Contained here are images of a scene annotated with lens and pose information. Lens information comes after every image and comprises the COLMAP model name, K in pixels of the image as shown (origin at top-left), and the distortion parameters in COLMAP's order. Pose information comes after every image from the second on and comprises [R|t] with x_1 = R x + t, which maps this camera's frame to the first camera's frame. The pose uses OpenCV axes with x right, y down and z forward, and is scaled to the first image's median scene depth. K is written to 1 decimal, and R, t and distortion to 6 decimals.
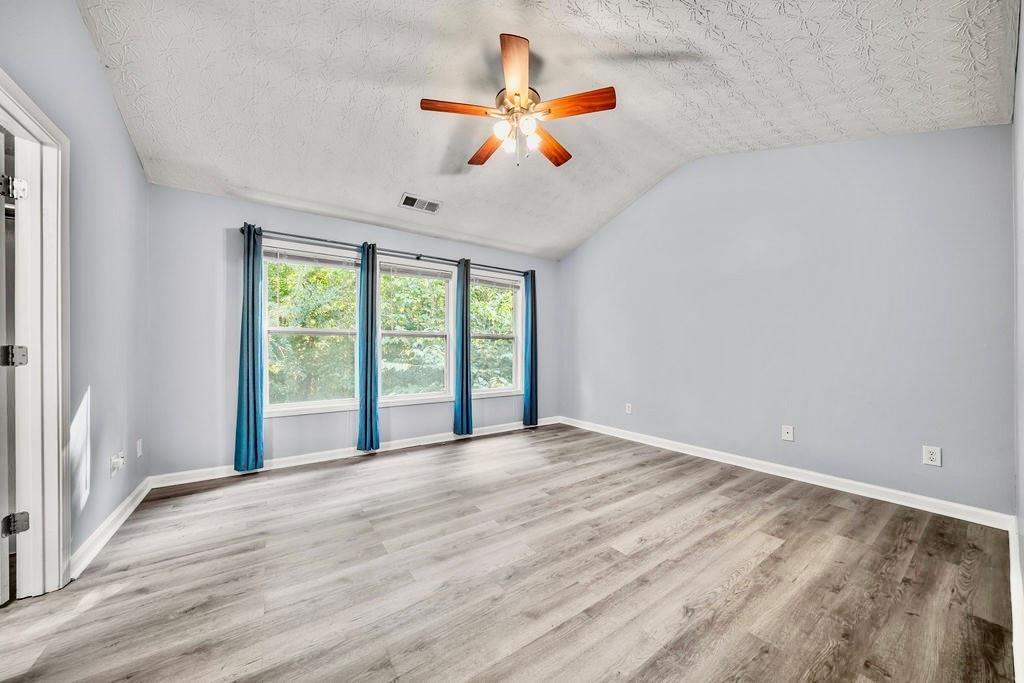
lens RADIAL K [[353.8, 0, 514.1], [0, 353.8, 347.6], [0, 0, 1]] dist [-0.007477, 0.000598]
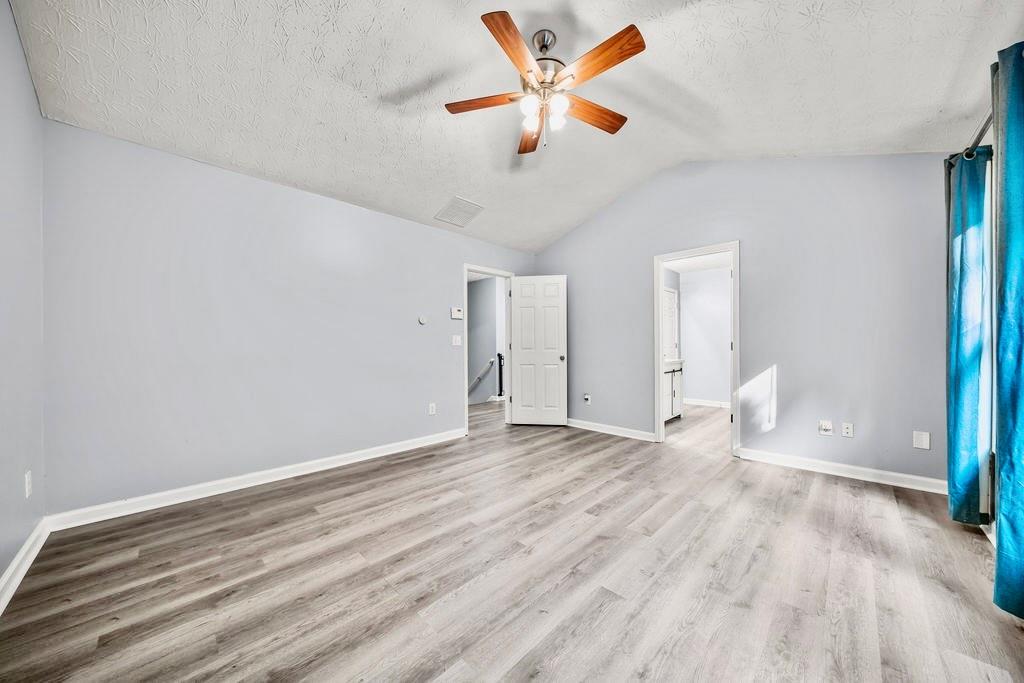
lens RADIAL K [[353.8, 0, 515.3], [0, 353.8, 349.0], [0, 0, 1]] dist [-0.007477, 0.000598]
pose [[-0.982380, 0.008305, -0.186710, 0.274606], [0.009059, 0.999954, -0.003190, 0.022937], [0.186675, -0.004825, -0.982410, 1.967140]]
